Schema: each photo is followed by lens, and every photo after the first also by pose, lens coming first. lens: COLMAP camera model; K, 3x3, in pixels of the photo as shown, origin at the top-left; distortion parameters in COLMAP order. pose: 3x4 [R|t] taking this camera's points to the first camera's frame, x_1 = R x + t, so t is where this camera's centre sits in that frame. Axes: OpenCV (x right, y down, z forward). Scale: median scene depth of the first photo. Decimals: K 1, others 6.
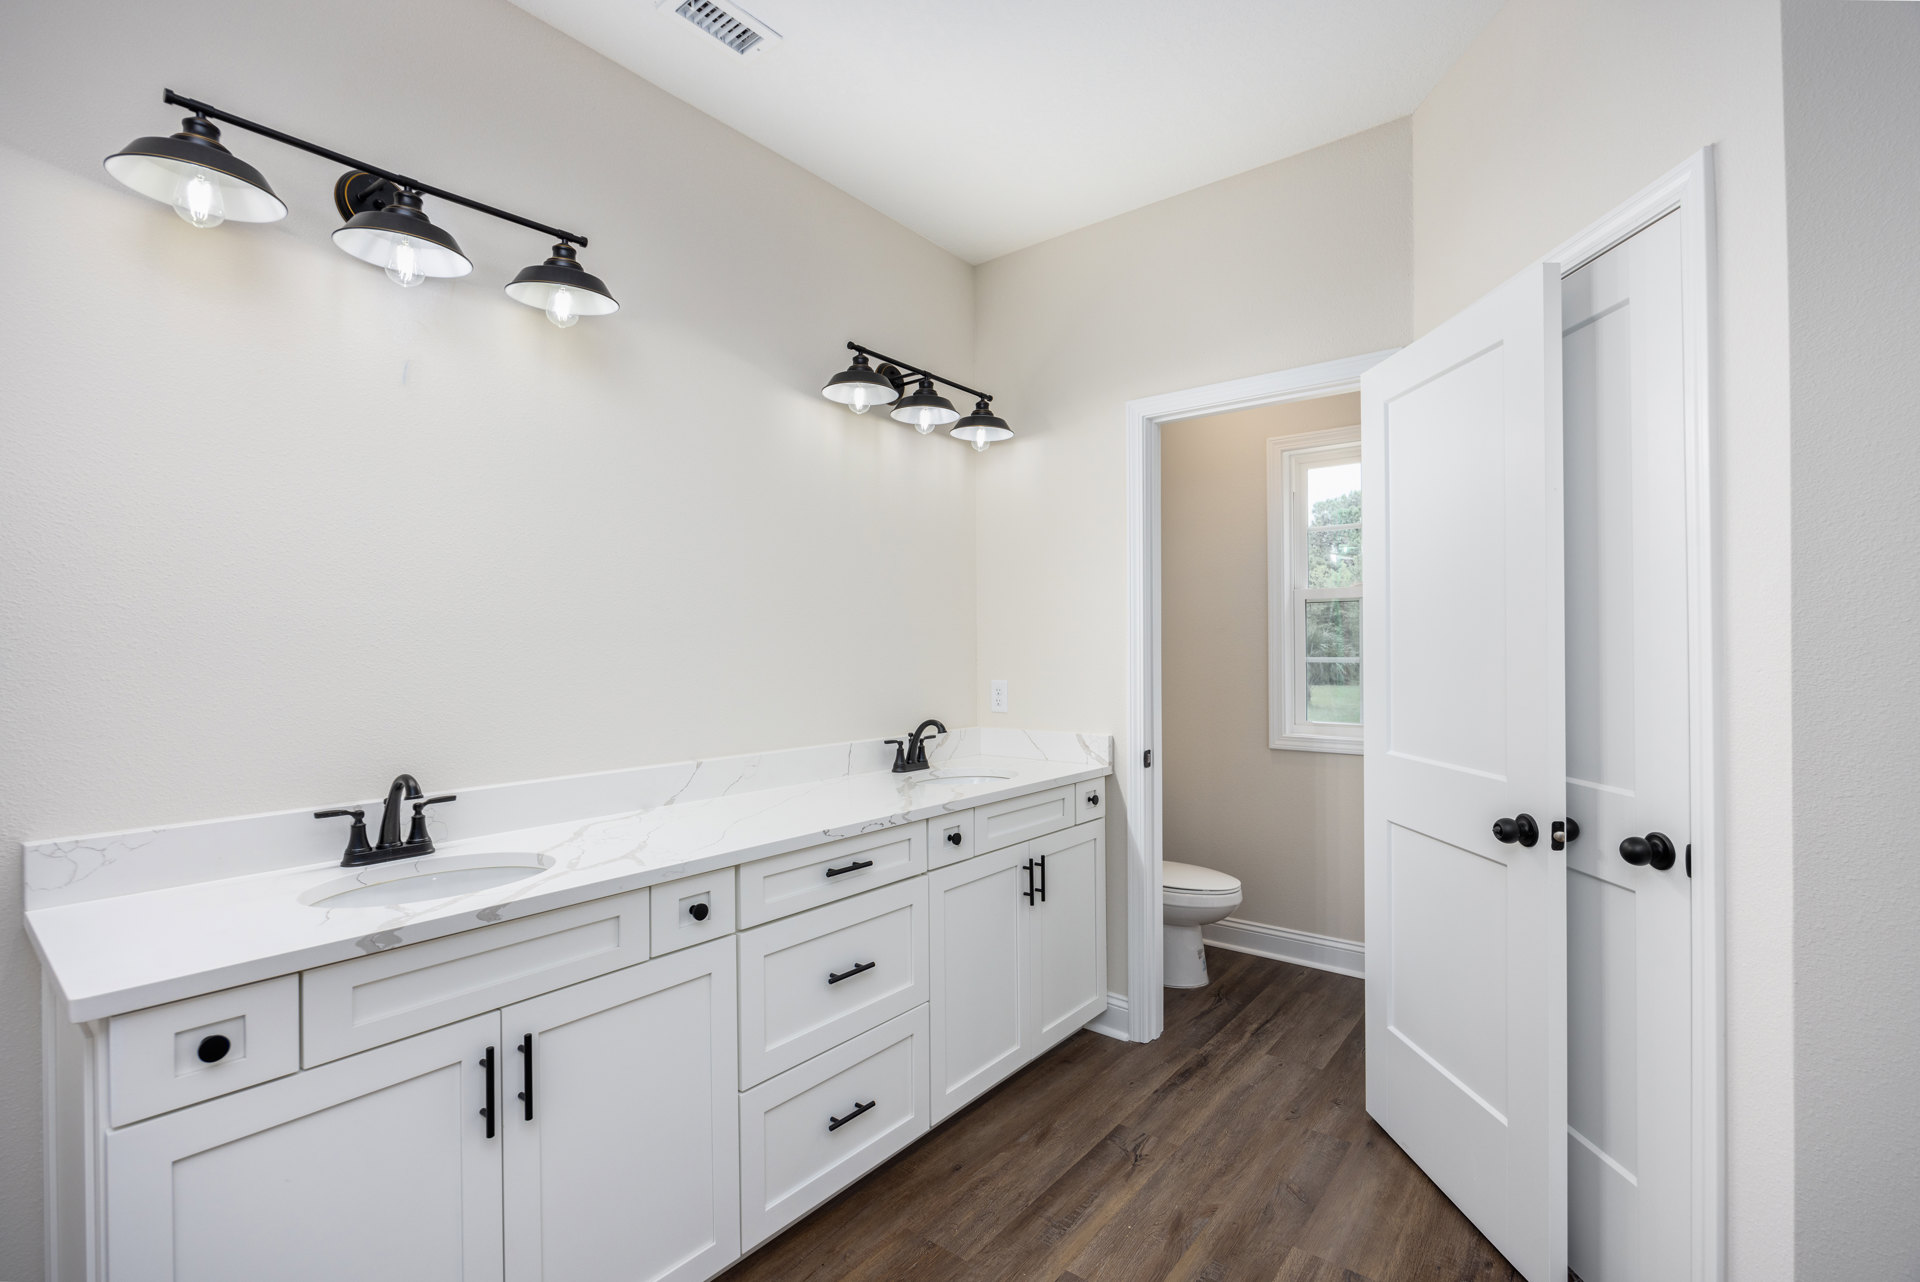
lens RADIAL K [[887.0, 0, 957.8], [0, 887.0, 640.2], [0, 0, 1]] dist [0.003329, 0.000468]
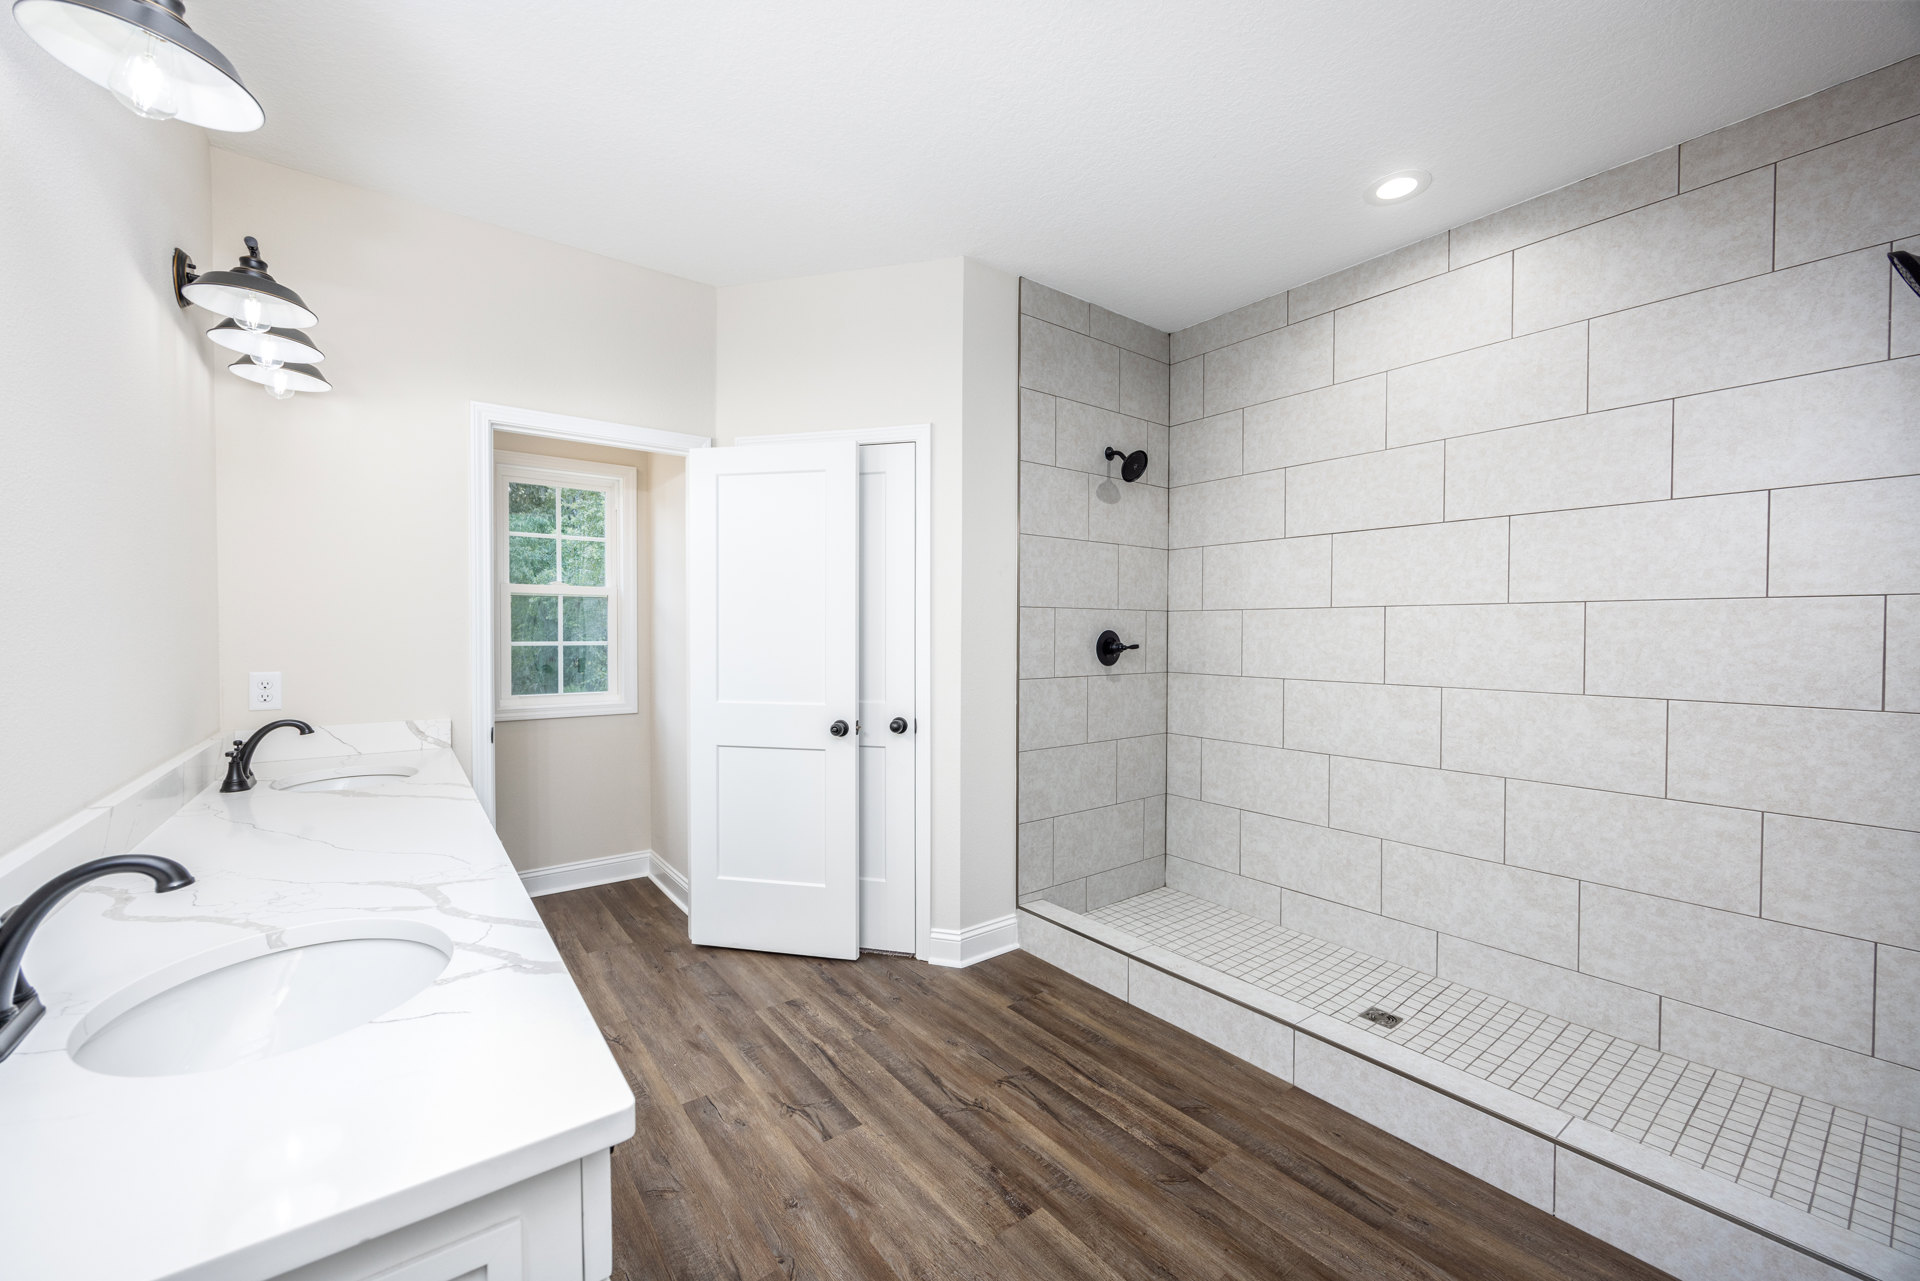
lens RADIAL K [[769.8, 0, 960.8], [0, 769.8, 644.4], [0, 0, 1]] dist [0.014940, -0.001635]
pose [[0.245136, -0.011581, 0.969419, -0.833178], [-0.009386, 0.999853, 0.014318, 0.003915], [-0.969443, -0.012608, 0.244992, 0.303468]]
